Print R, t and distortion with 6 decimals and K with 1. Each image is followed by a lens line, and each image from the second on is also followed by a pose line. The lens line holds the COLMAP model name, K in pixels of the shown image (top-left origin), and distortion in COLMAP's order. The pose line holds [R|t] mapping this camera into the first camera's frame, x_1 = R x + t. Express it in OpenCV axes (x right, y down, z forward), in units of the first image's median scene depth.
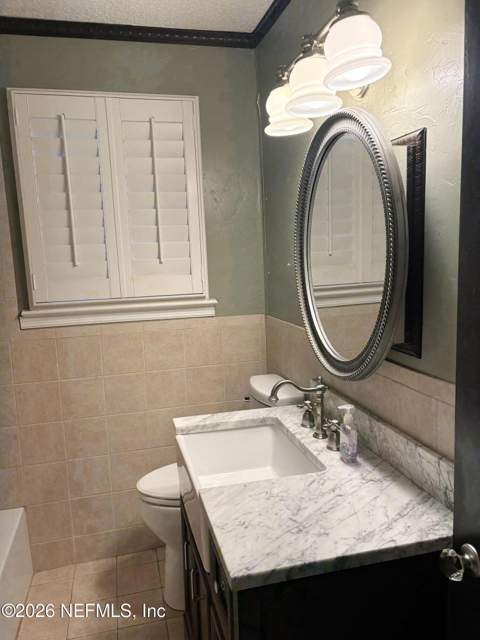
lens RADIAL K [[489.3, 0, 240.0], [0, 489.3, 320.0], [0, 0, 1]] dist [0.060316, -0.093060]
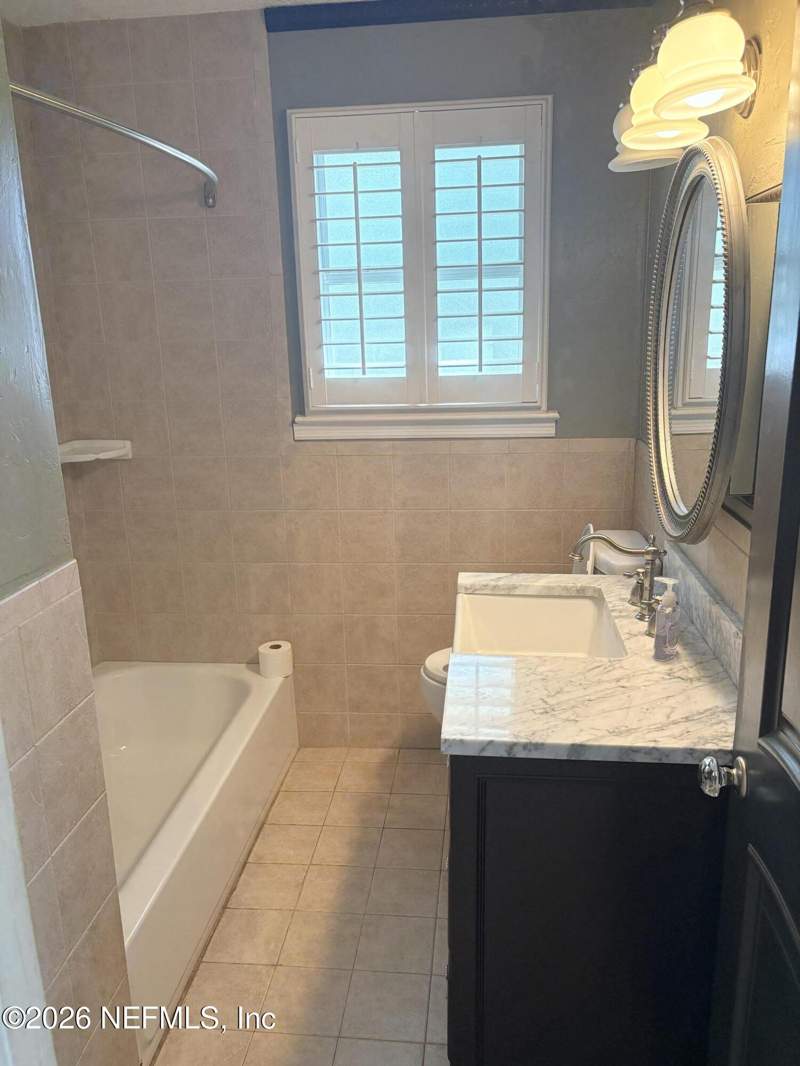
lens RADIAL K [[815.0, 0, 400.0], [0, 815.0, 533.0], [0, 0, 1]] dist [0.060316, -0.093060]
pose [[0.937290, 0.097670, -0.334585, 0.206392], [-0.056017, 0.989669, 0.131975, -0.020329], [0.344019, -0.104957, 0.933078, -0.203464]]
